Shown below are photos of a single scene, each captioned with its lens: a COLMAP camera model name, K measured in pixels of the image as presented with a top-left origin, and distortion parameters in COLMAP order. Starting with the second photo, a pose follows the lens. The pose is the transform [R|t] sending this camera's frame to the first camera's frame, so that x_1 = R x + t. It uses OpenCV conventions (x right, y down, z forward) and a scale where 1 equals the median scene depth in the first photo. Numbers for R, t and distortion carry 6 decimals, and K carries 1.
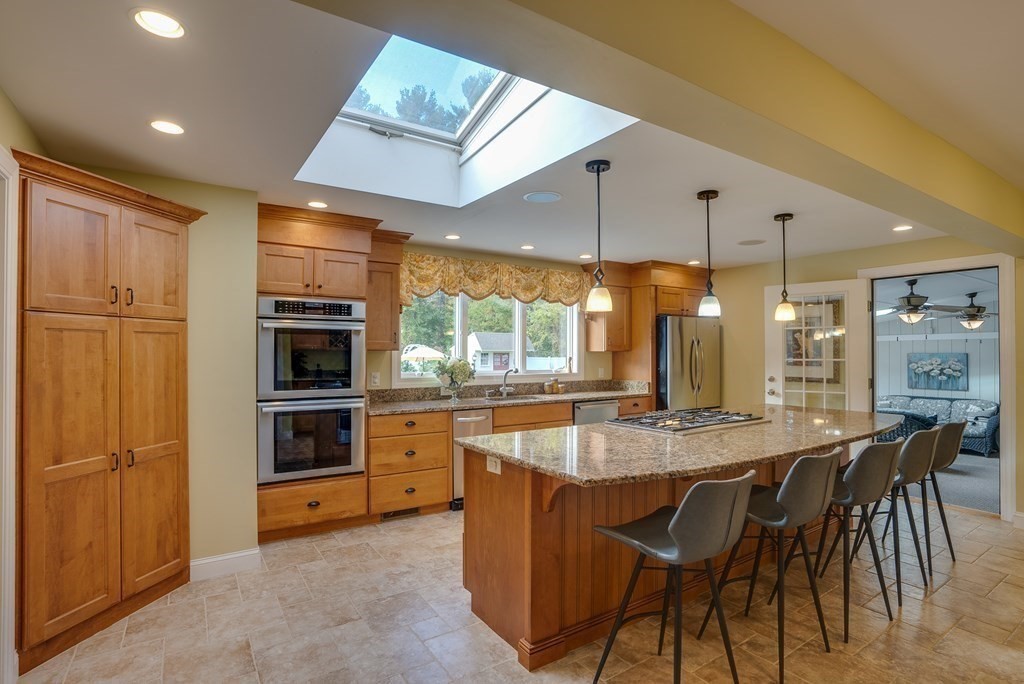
lens RADIAL K [[522.3, 0, 512.7], [0, 522.3, 345.5], [0, 0, 1]] dist [-0.005117, -0.001152]
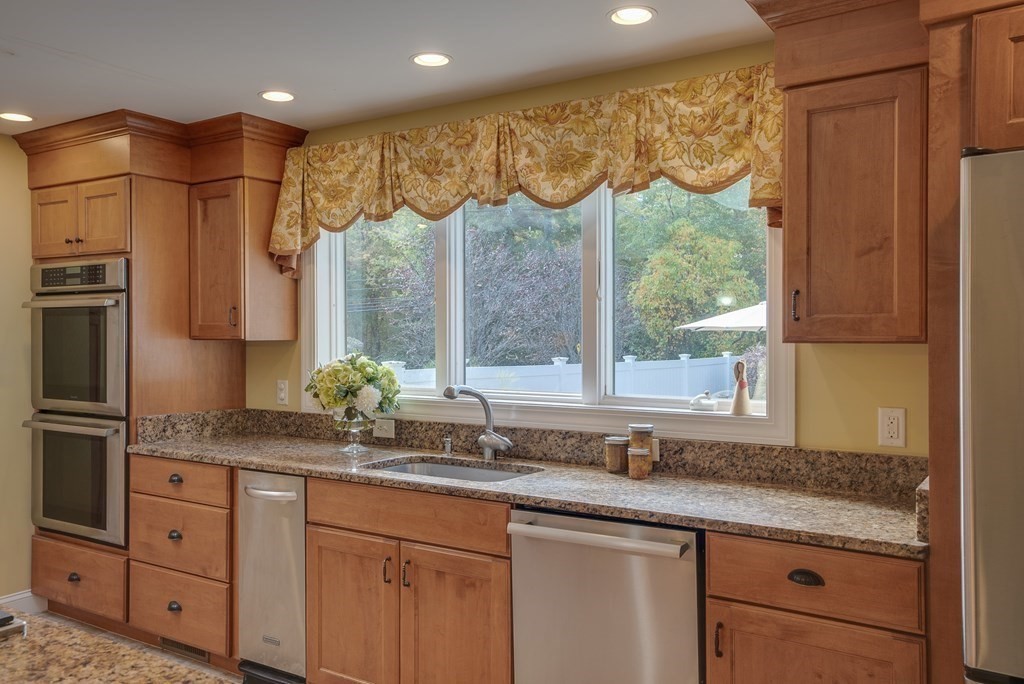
lens RADIAL K [[837.7, 0, 512.0], [0, 837.7, 342.0], [0, 0, 1]] dist [0.061616, 0.000492]
pose [[0.368970, 0.002991, -0.929437, 2.152154], [0.010739, 0.999914, 0.007481, 0.025699], [0.929379, -0.012741, 0.368906, 2.975268]]
